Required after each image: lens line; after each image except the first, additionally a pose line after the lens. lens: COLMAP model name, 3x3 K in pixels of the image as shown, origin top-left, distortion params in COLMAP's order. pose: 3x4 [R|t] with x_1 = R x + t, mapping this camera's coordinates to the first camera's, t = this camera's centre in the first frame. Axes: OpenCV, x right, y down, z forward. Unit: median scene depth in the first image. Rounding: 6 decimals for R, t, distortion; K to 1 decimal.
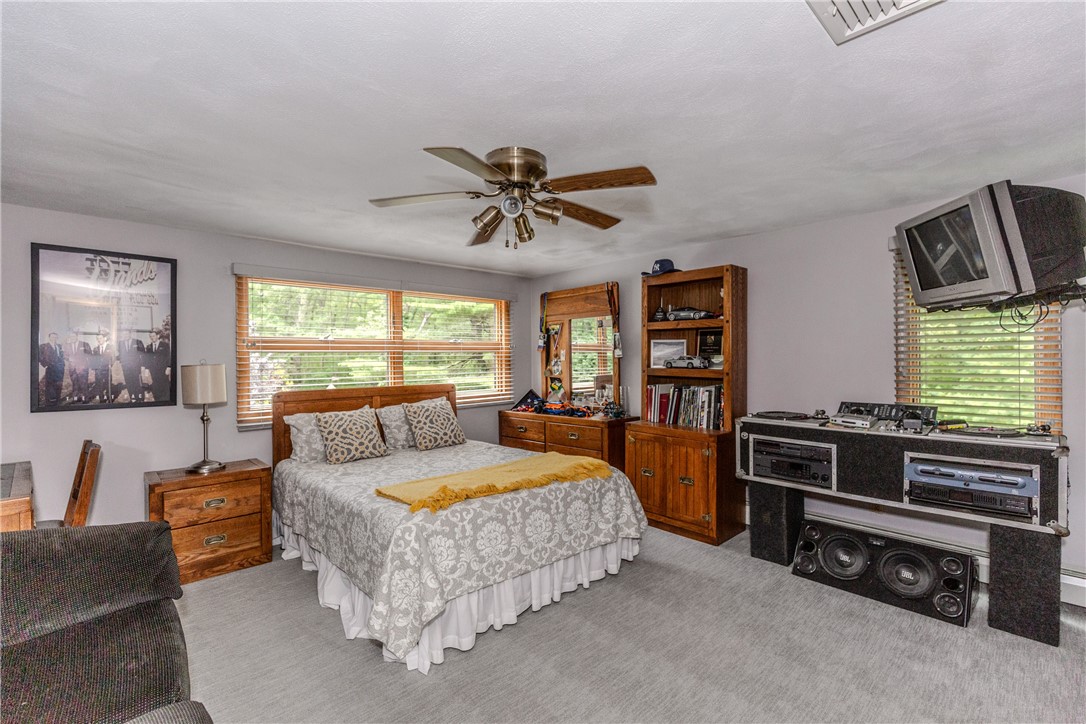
lens RADIAL K [[484.3, 0, 540.8], [0, 484.3, 364.6], [0, 0, 1]] dist [-0.002839, 0.000491]
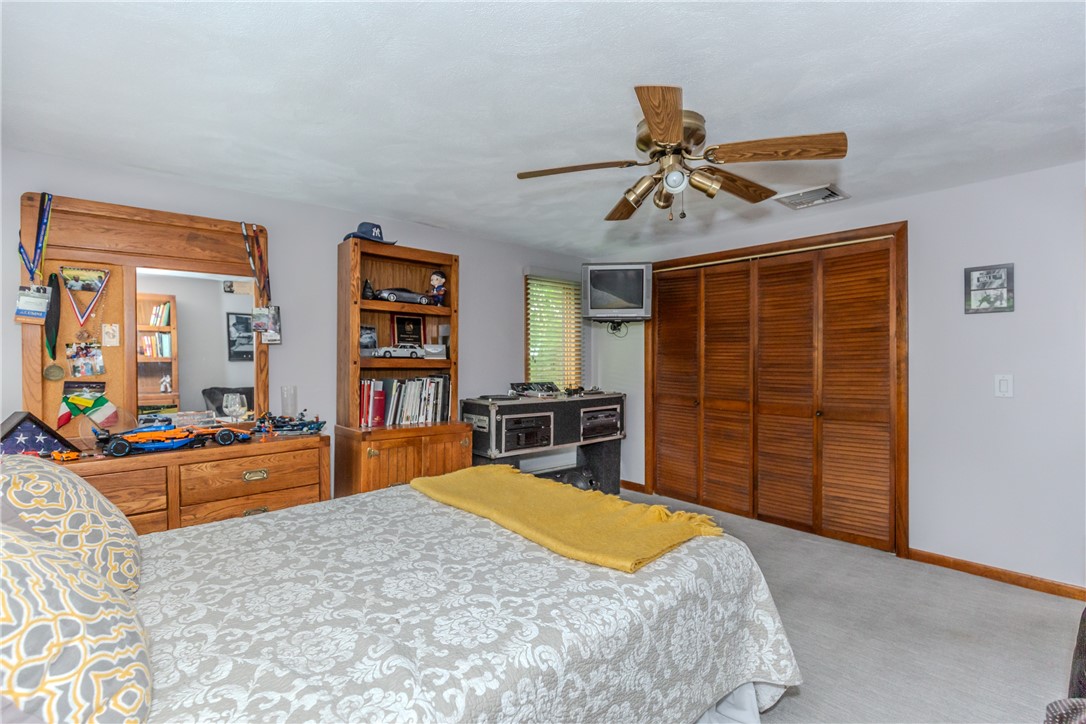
lens RADIAL K [[541.3, 0, 541.1], [0, 541.3, 360.1], [0, 0, 1]] dist [-0.005944, -0.000505]
pose [[-0.002115, 0.000374, 0.999998, -0.753204], [0.008987, 0.999960, -0.000355, 0.015126], [-0.999957, 0.008987, -0.002118, 0.842330]]
